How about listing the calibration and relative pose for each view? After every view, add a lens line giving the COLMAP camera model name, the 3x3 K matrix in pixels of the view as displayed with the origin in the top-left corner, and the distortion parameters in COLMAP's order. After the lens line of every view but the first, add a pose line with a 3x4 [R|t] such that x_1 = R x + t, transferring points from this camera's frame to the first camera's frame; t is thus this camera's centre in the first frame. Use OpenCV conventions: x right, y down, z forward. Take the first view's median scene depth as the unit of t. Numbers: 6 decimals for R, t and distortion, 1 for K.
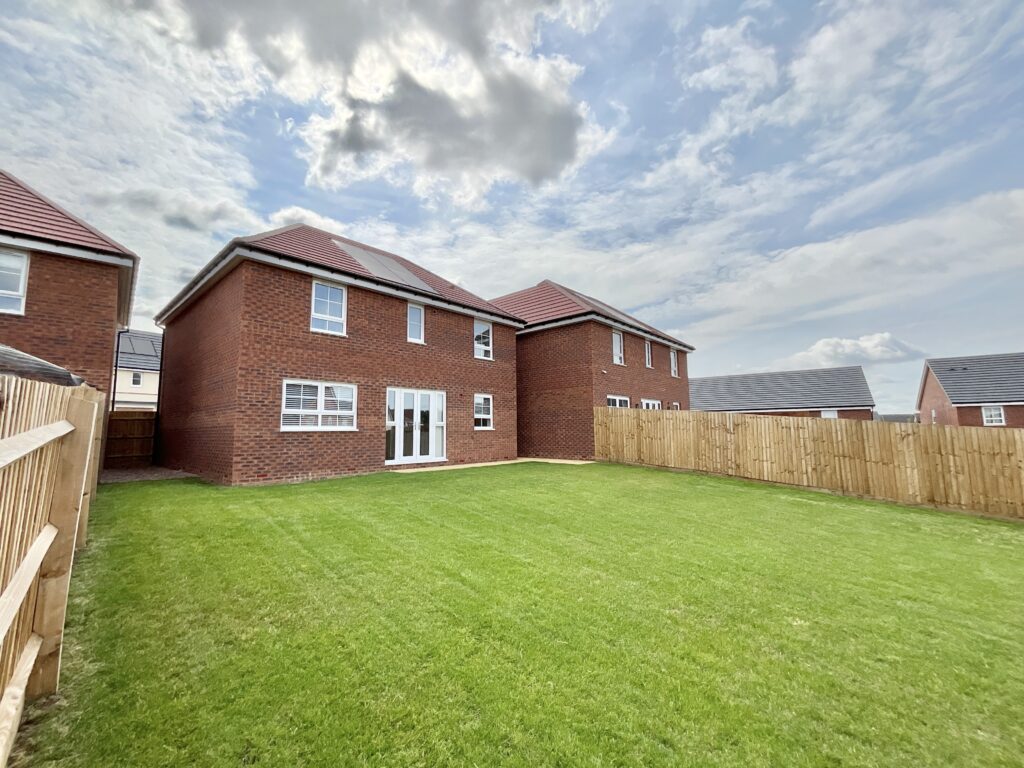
lens RADIAL K [[433.2, 0, 512.0], [0, 433.2, 384.0], [0, 0, 1]] dist [0.000622, 0.000157]
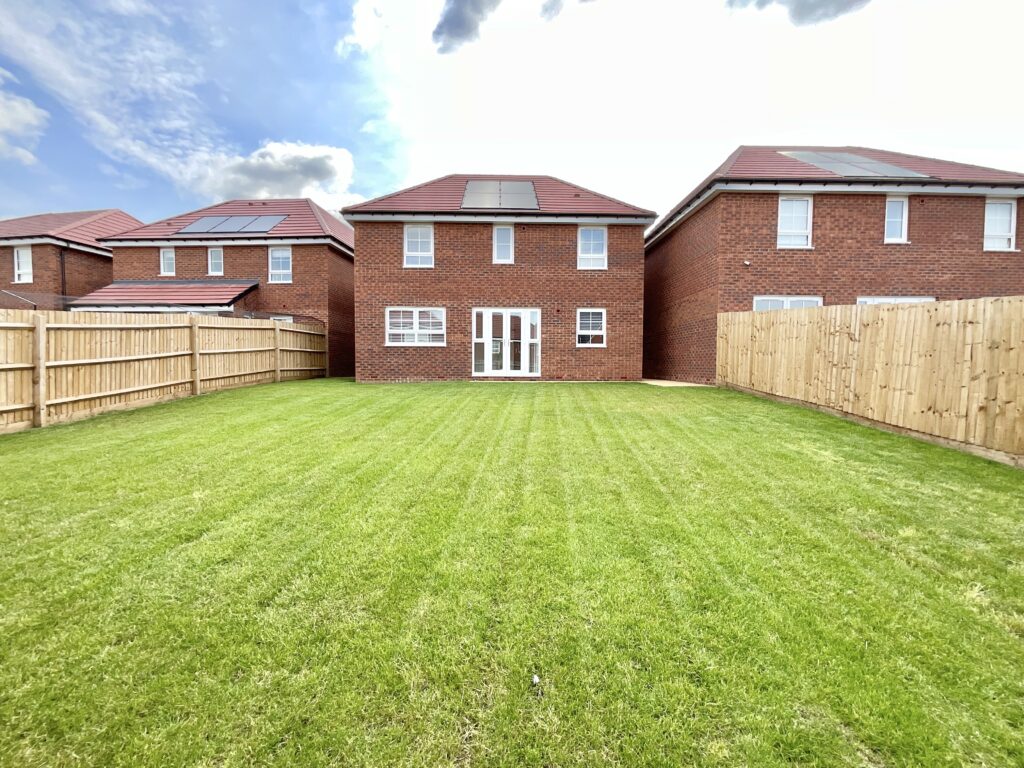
lens RADIAL K [[433.2, 0, 512.0], [0, 433.2, 384.0], [0, 0, 1]] dist [0.000622, 0.000157]
pose [[0.690398, 0.044856, -0.722038, 0.604552], [0.067842, 0.989663, 0.126352, 0.067683], [0.720242, -0.136217, 0.680218, 0.281261]]
